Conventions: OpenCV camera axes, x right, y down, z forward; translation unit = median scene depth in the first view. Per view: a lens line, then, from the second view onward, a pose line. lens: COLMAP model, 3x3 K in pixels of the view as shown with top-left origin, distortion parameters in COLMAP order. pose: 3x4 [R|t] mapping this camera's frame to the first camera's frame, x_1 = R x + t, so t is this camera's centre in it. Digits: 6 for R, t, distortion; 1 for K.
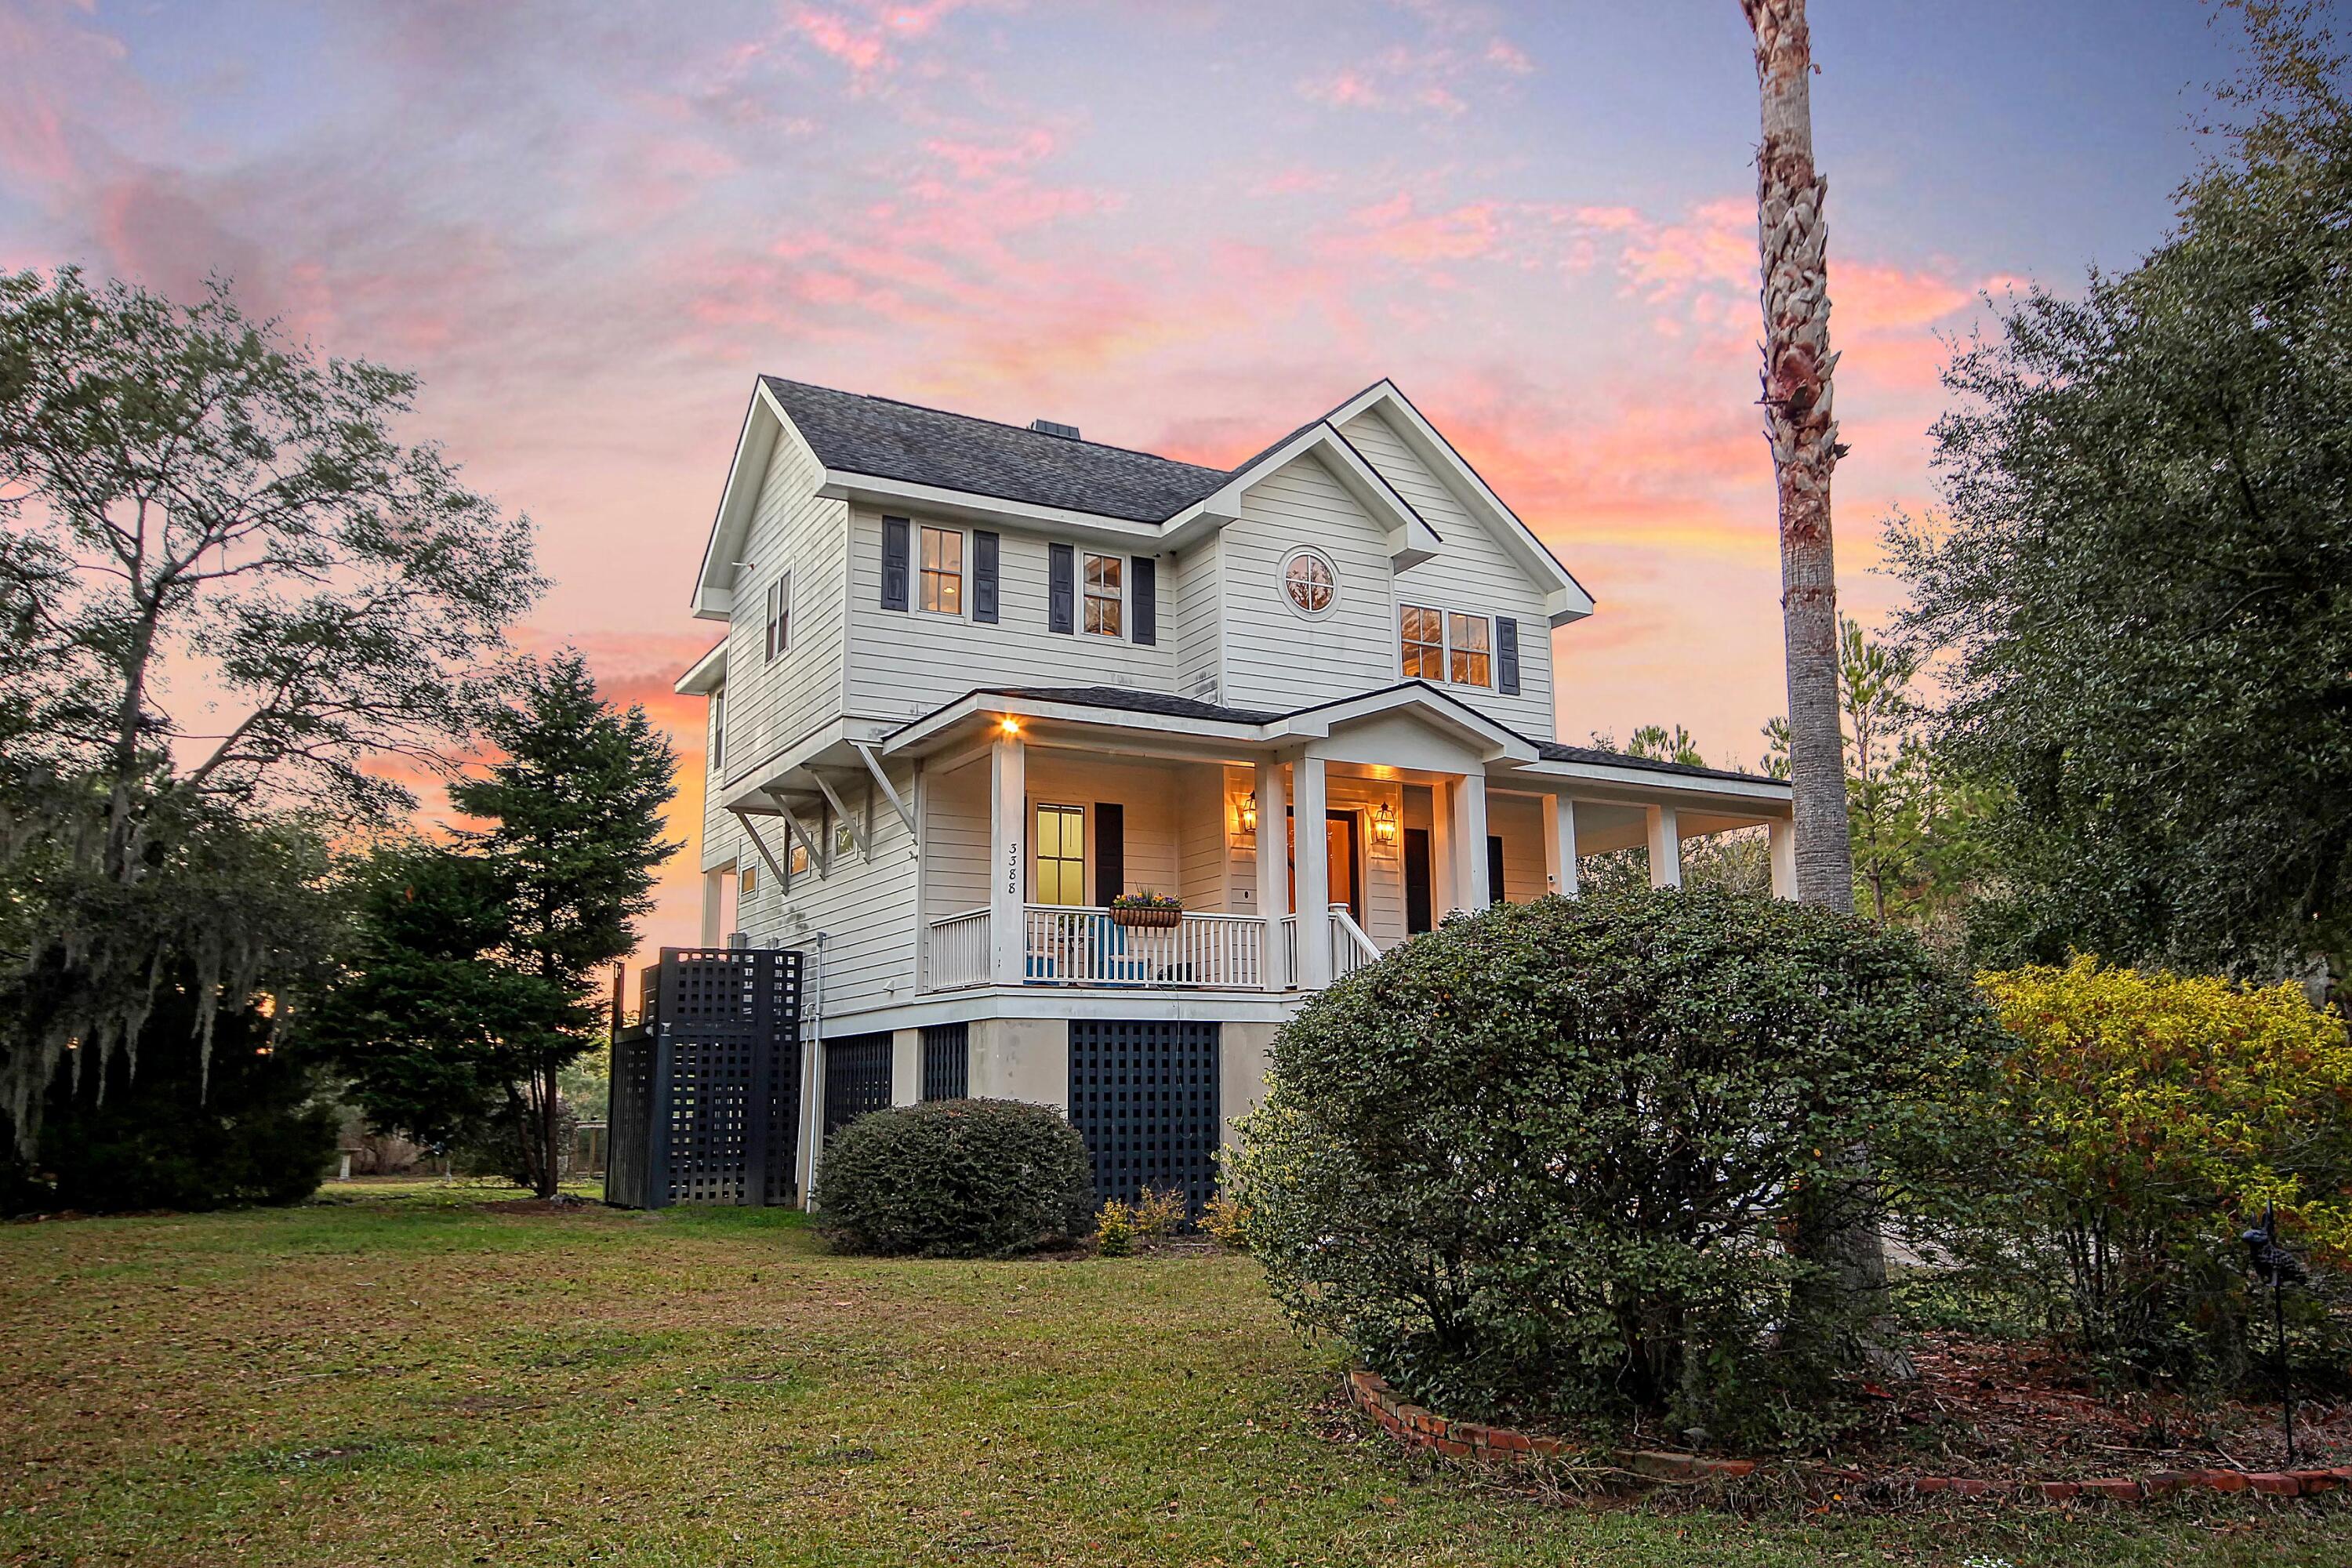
lens RADIAL K [[1654.3, 0, 1176.0], [0, 1654.3, 784.0], [0, 0, 1]] dist [0.006401, 0.005683]
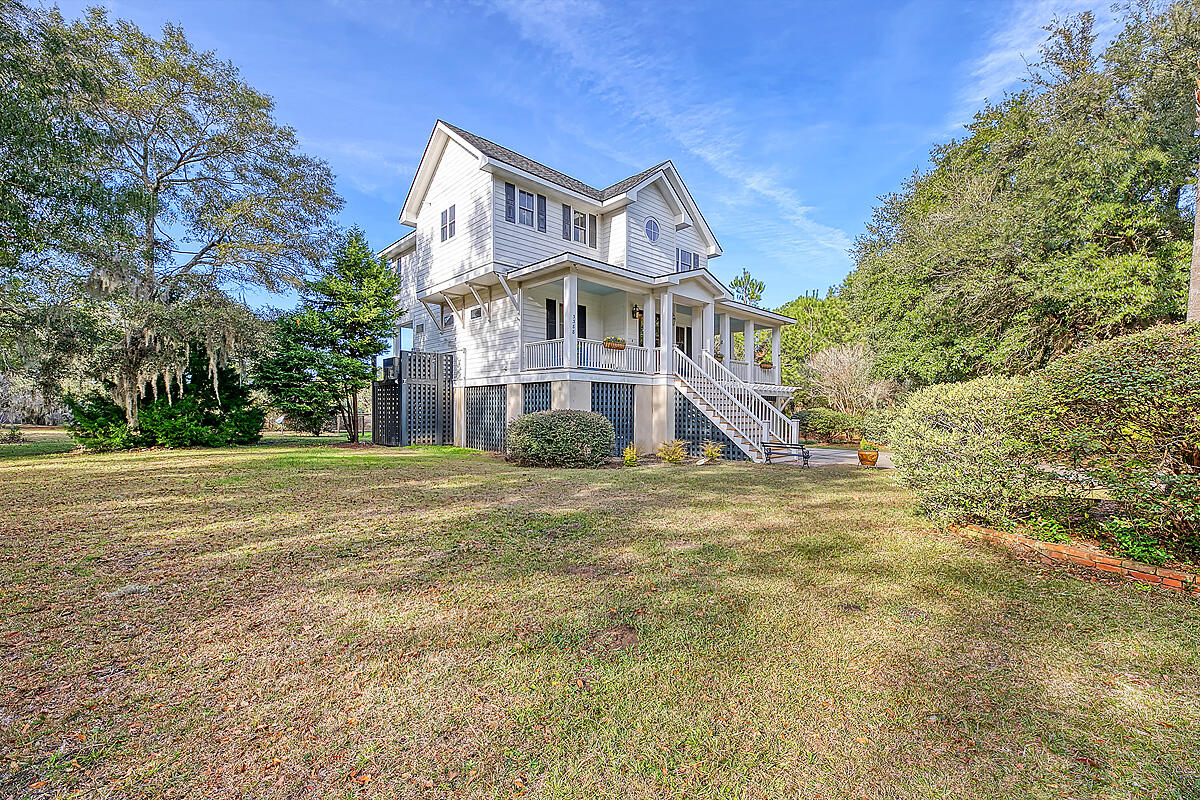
lens RADIAL K [[486.2, 0, 622.9], [0, 486.2, 413.4], [0, 0, 1]] dist [-0.009813, 0.000049]
pose [[0.966067, 0.013232, 0.257951, -0.178487], [-0.063265, 0.980388, 0.186649, 0.032272], [-0.250422, -0.196635, 0.947958, 0.168789]]
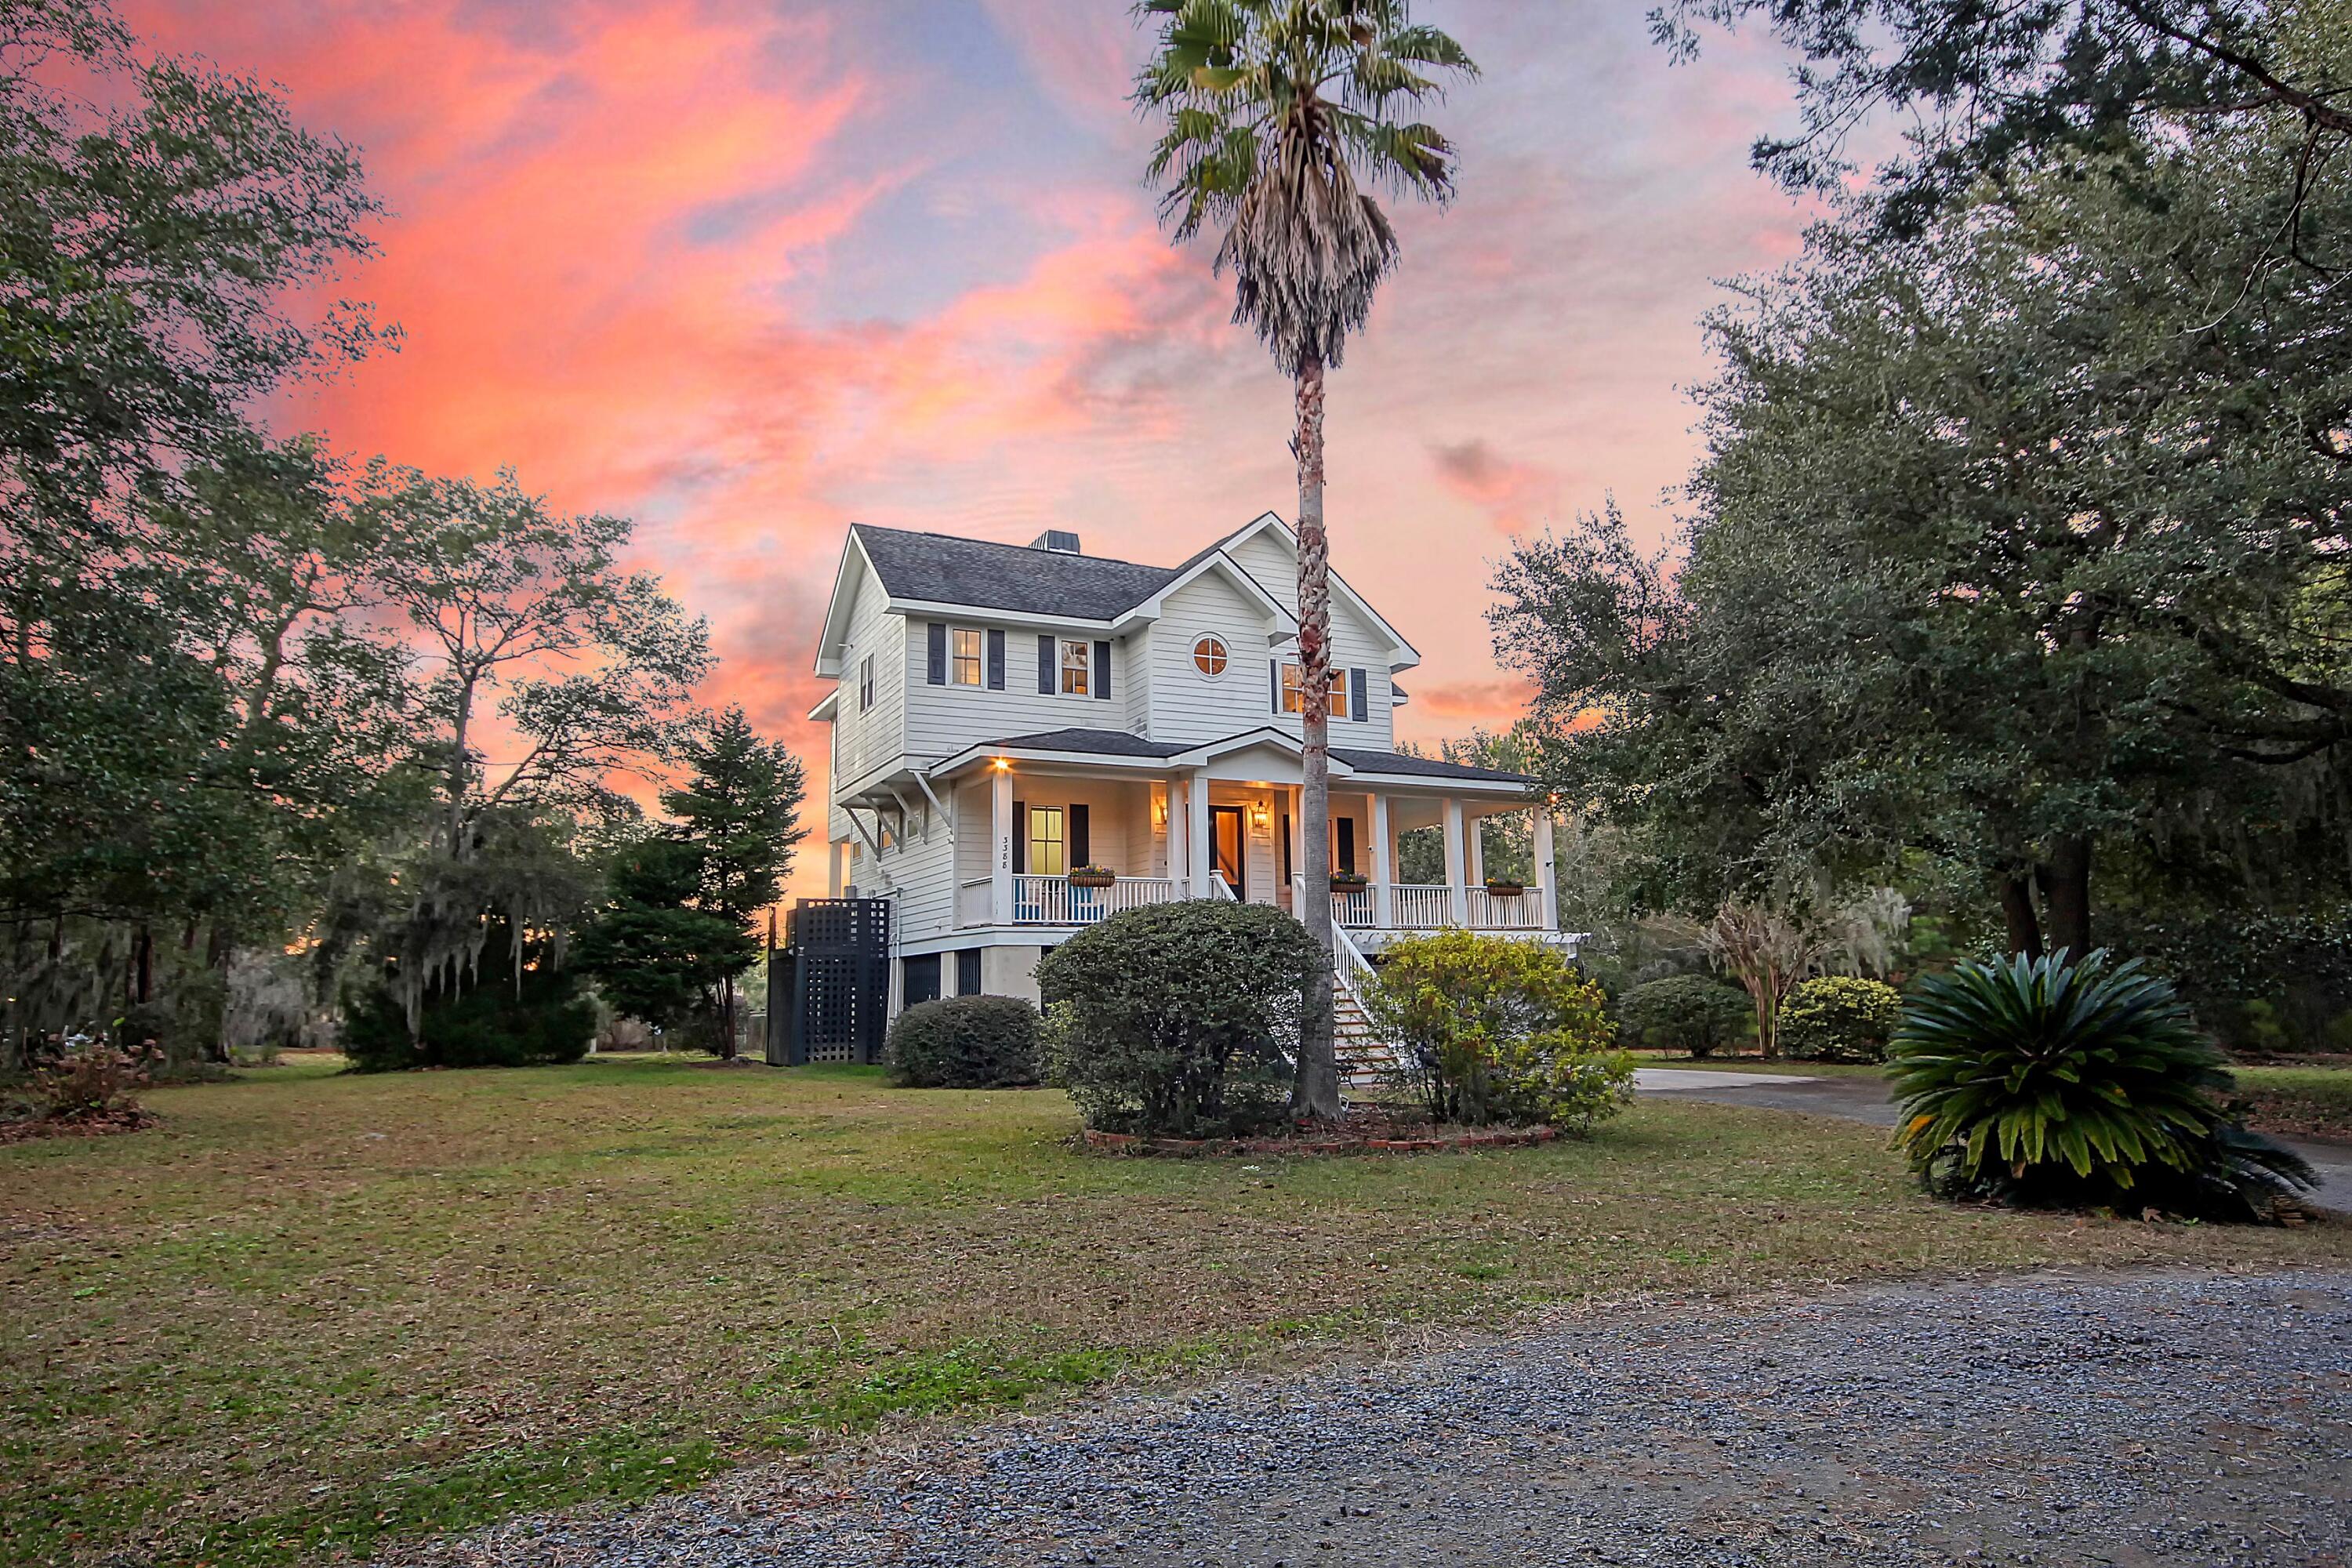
lens RADIAL K [[1352.2, 0, 1176.0], [0, 1352.2, 784.0], [0, 0, 1]] dist [-0.001800, 0.000085]
pose [[0.998868, -0.012609, -0.045867, 0.105592], [0.014156, 0.999336, 0.033567, -0.047200], [0.045413, -0.034178, 0.998383, -0.249645]]
